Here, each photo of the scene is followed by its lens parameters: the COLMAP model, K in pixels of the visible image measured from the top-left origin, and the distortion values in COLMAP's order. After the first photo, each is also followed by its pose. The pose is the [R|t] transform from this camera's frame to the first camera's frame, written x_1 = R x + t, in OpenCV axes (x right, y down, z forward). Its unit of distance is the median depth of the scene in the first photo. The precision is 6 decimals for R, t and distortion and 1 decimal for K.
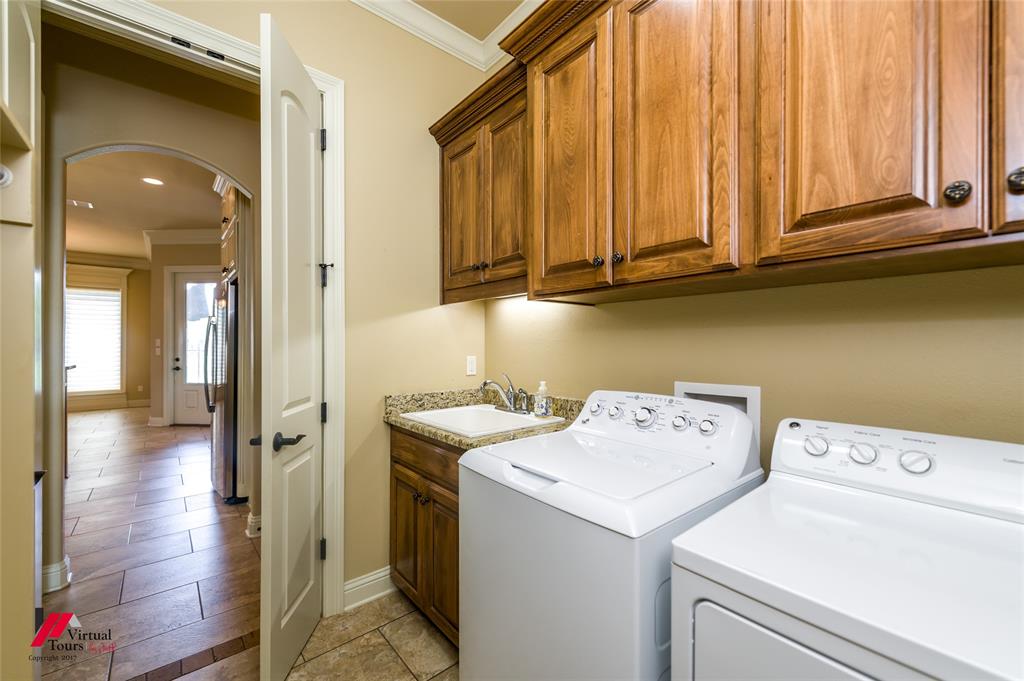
lens RADIAL K [[404.8, 0, 516.1], [0, 404.8, 343.5], [0, 0, 1]] dist [0.015017, -0.005222]
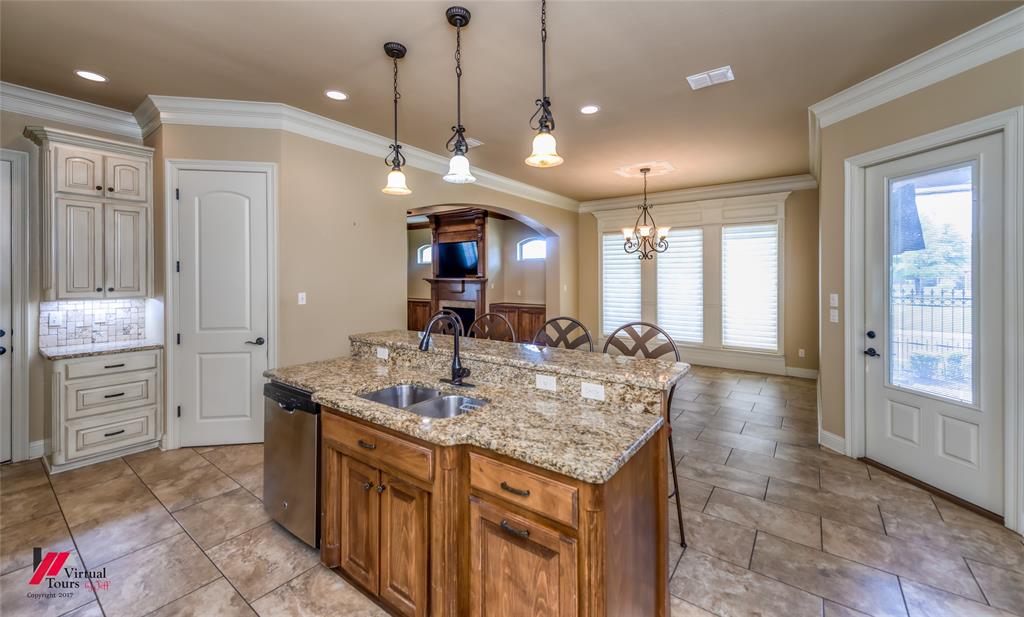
lens RADIAL K [[405.3, 0, 512.6], [0, 405.3, 278.8], [0, 0, 1]] dist [0.000611, 0.000048]
pose [[0.219582, 0.001701, -0.975593, -0.367916], [0.004935, 0.999984, 0.002855, -0.029208], [0.975582, -0.005441, 0.219570, 0.382330]]
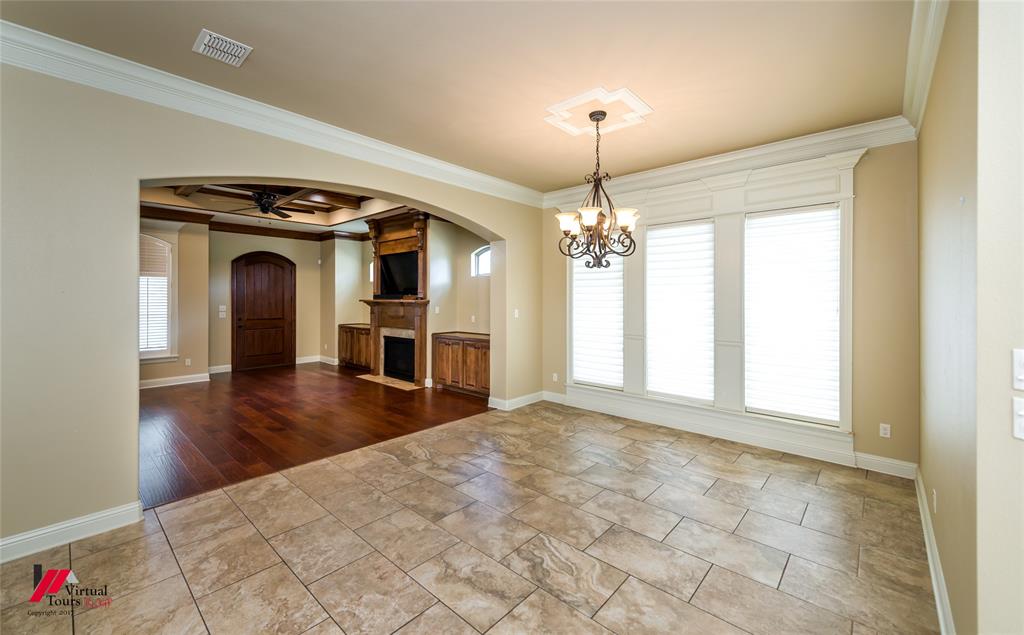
lens RADIAL K [[407.5, 0, 514.9], [0, 407.5, 301.5], [0, 0, 1]] dist [0.008883, -0.000037]
pose [[0.127122, 0.003912, -0.991879, -0.623965], [0.002627, 0.999987, 0.004281, -0.026885], [0.991884, -0.003150, 0.127110, 0.648451]]
